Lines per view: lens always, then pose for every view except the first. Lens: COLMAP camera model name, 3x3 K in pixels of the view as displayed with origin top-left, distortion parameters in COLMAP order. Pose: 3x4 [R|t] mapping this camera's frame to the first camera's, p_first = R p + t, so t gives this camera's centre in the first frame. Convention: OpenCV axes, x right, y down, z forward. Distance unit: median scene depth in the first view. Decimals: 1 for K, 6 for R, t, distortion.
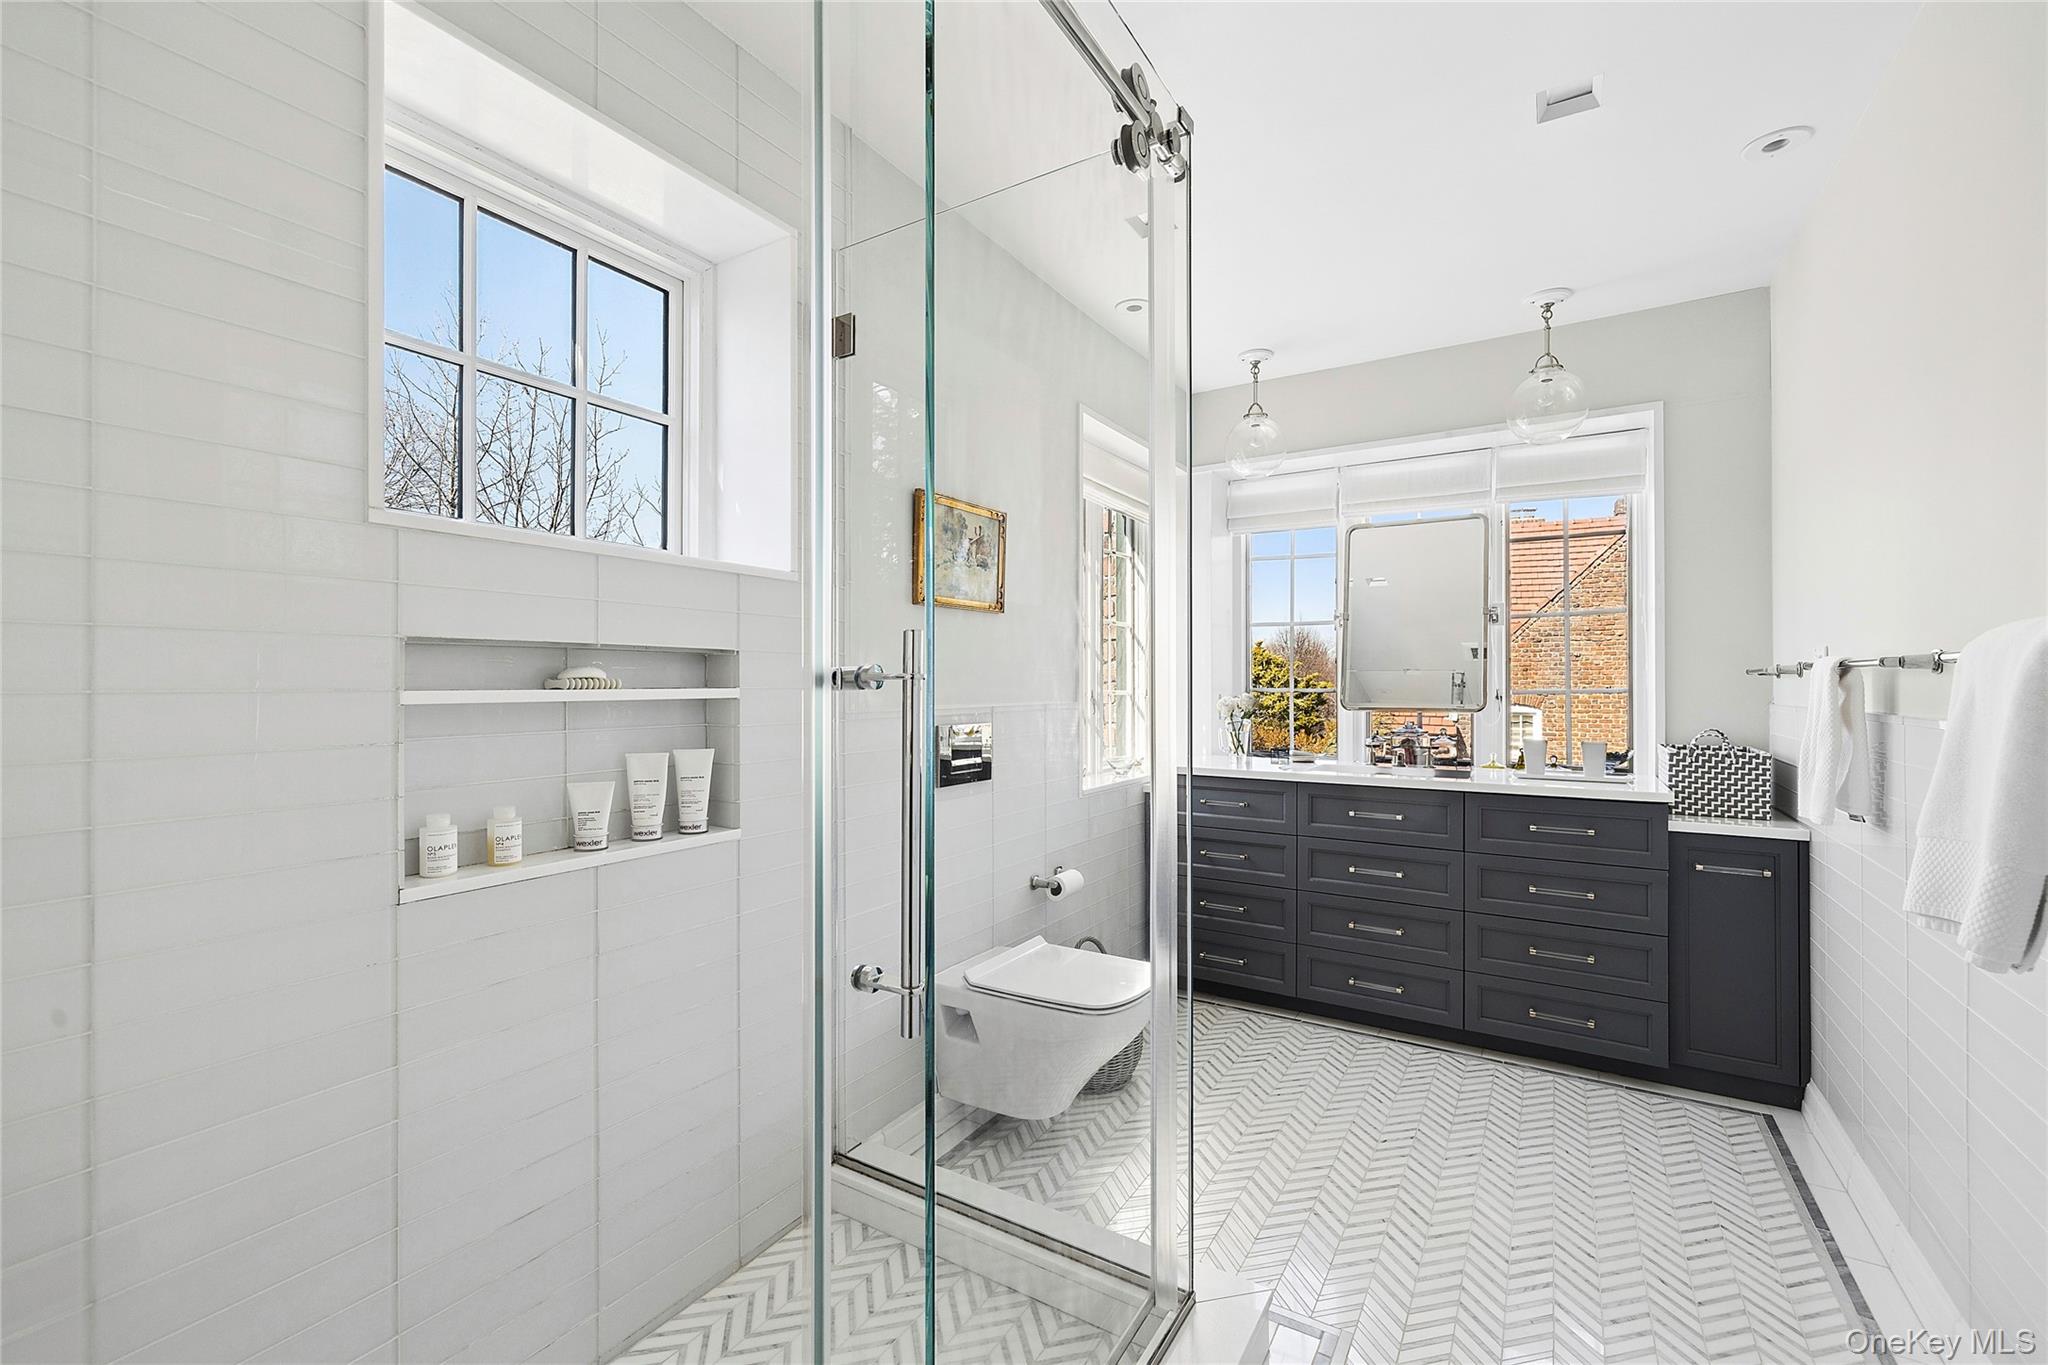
lens RADIAL K [[867.6, 0, 1022.6], [0, 867.6, 680.6], [0, 0, 1]] dist [-0.002274, -0.000094]
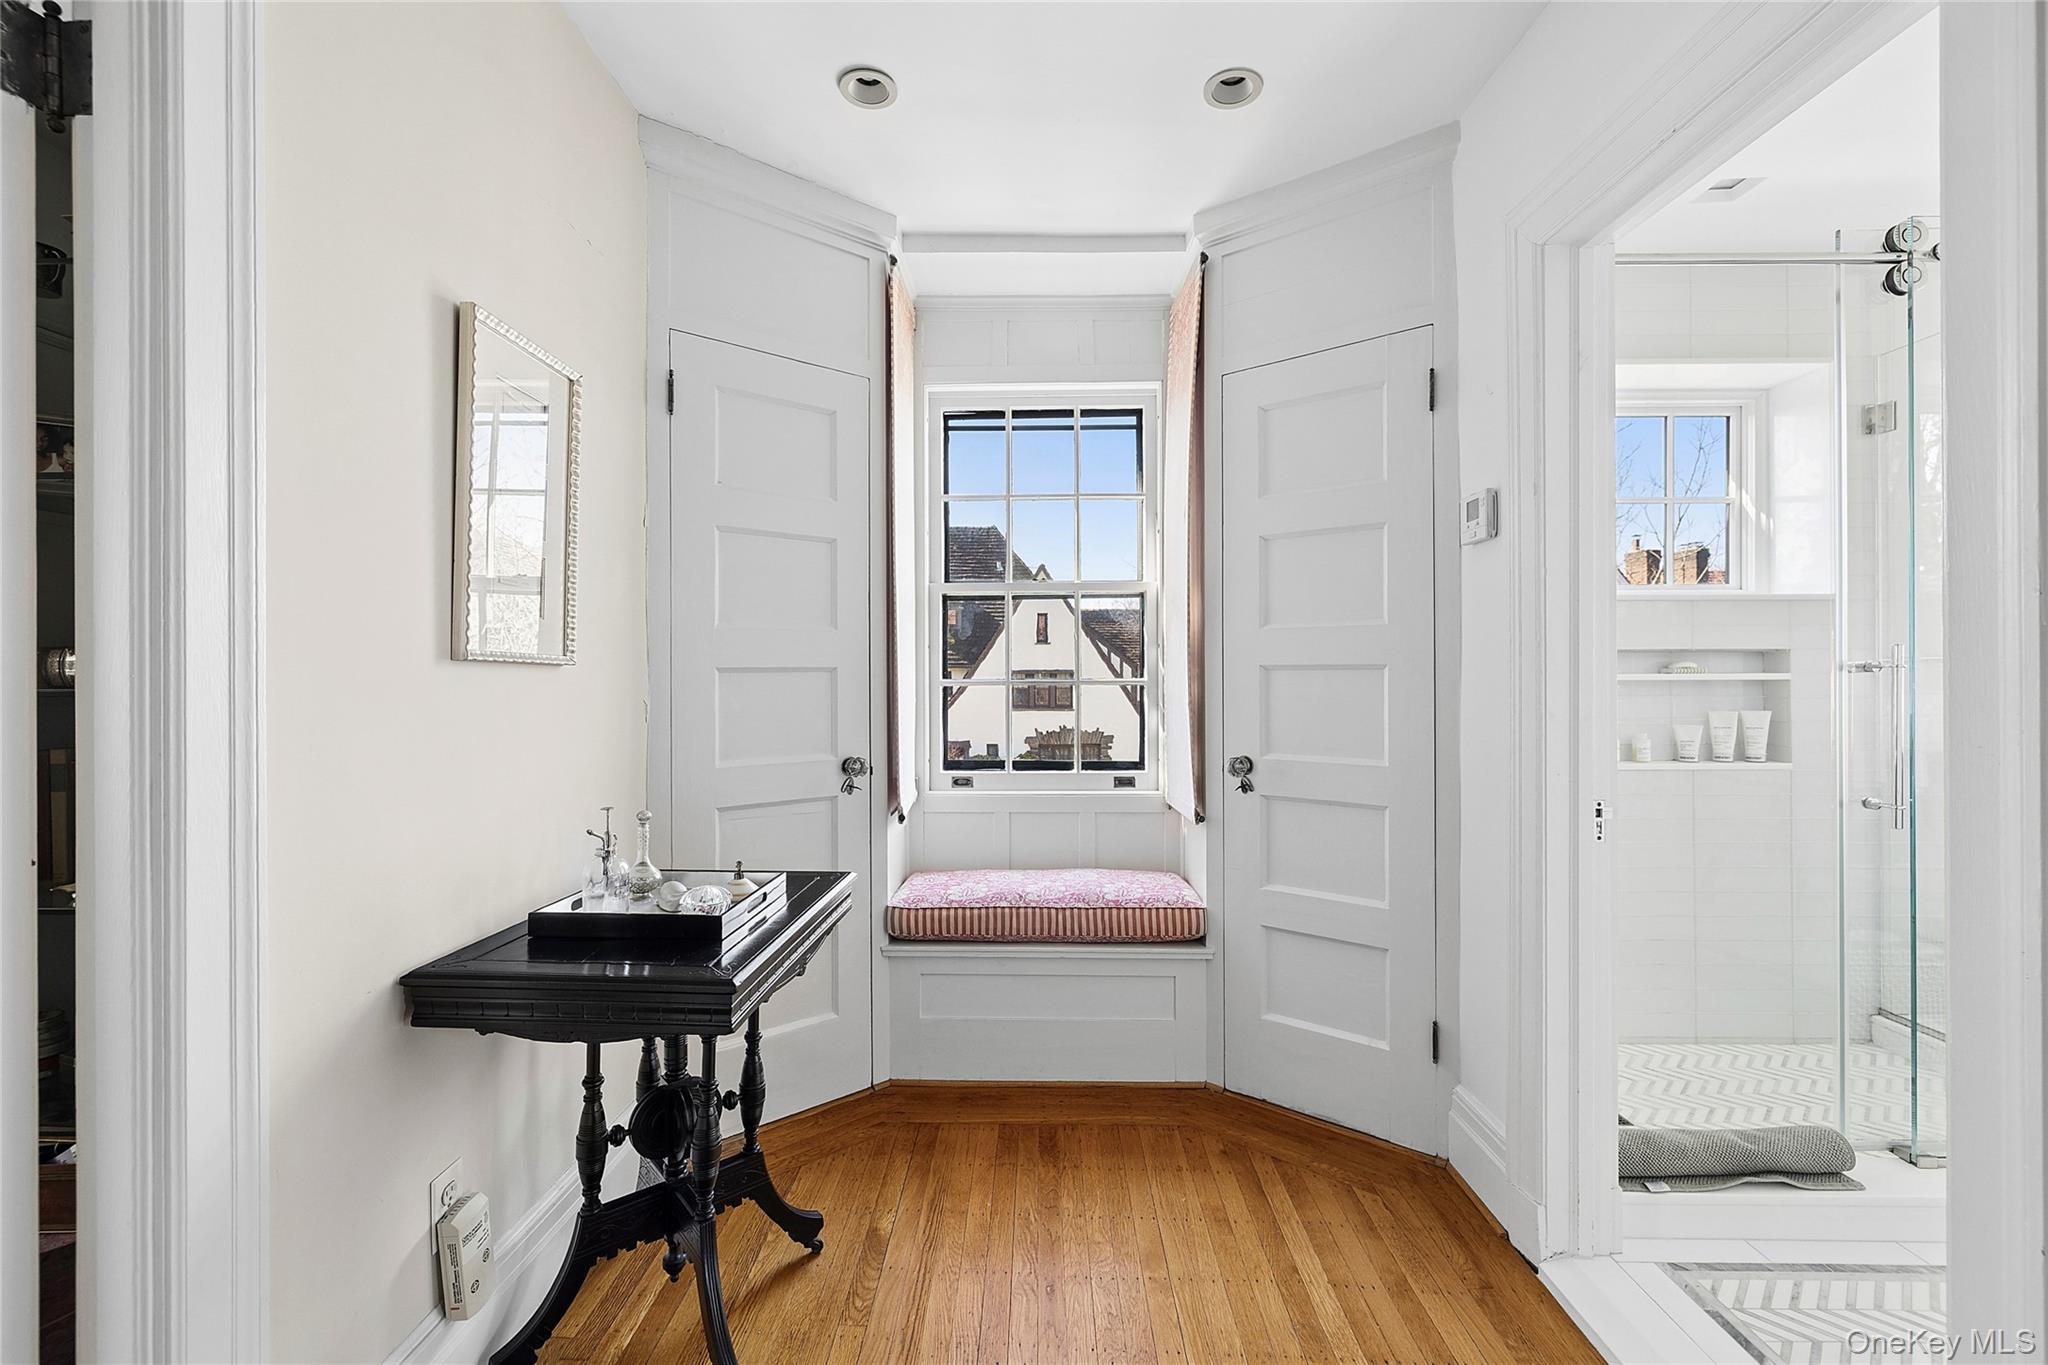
lens RADIAL K [[867.6, 0, 1023.1], [0, 867.6, 668.6], [0, 0, 1]] dist [-0.002274, -0.000094]
pose [[0.502956, -0.005861, -0.864292, 0.348913], [0.009059, 0.999958, -0.001510, -0.009777], [0.864265, -0.007070, 0.502988, -1.048795]]
